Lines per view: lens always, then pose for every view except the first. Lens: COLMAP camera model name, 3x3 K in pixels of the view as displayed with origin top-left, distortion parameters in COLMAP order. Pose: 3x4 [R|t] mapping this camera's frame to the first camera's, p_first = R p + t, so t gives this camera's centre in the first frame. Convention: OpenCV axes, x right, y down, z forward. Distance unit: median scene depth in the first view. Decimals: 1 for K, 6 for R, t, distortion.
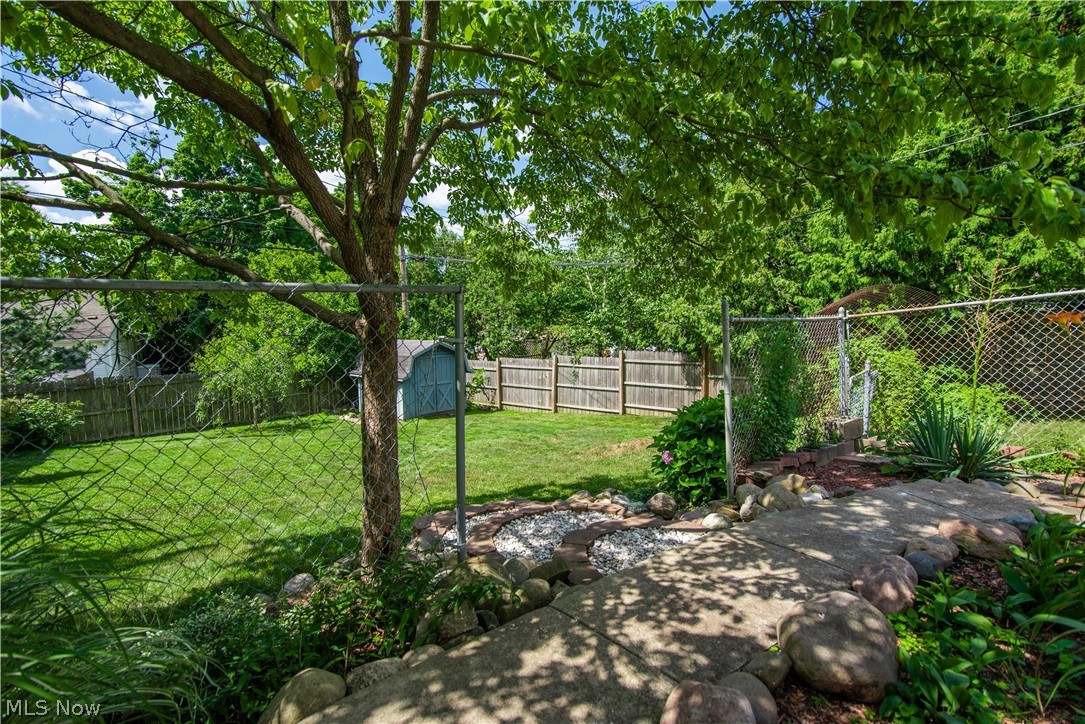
lens RADIAL K [[528.8, 0, 544.0], [0, 528.8, 362.8], [0, 0, 1]] dist [-0.000101, -0.001503]
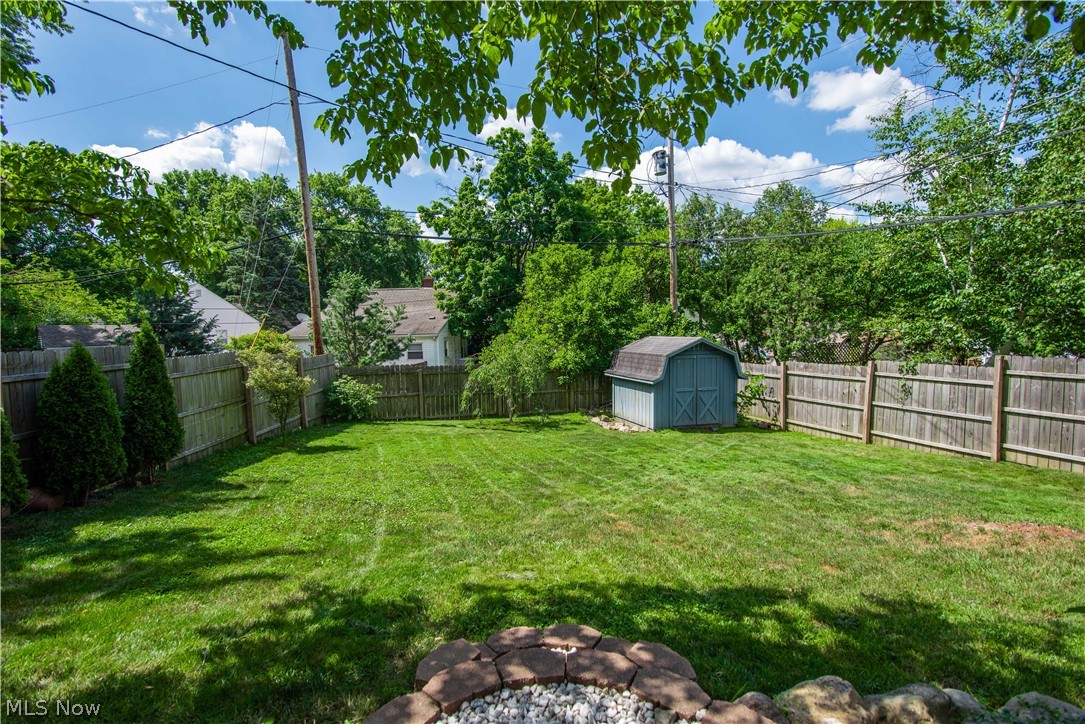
lens RADIAL K [[521.9, 0, 539.0], [0, 521.9, 362.3], [0, 0, 1]] dist [0.028833, -0.010515]
pose [[0.838236, 0.037573, -0.544012, 0.031443], [-0.042896, 0.999075, 0.002907, 0.005212], [0.543618, 0.020900, 0.839073, 0.186737]]
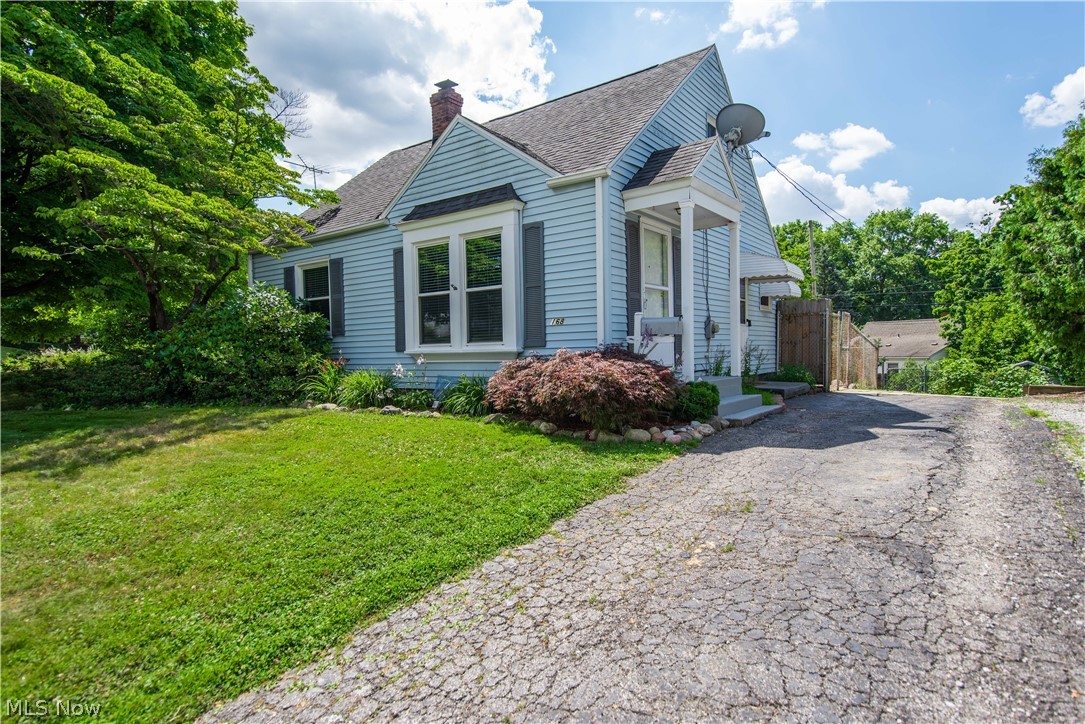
lens RADIAL K [[594.0, 0, 542.5], [0, 594.0, 362.0], [0, 0, 1]] dist [0.039690, -0.001370]
pose [[0.035801, 0.032127, -0.998842, 1.562077], [-0.081090, 0.996281, 0.029138, 0.017984], [0.996064, 0.079953, 0.038273, -0.421568]]
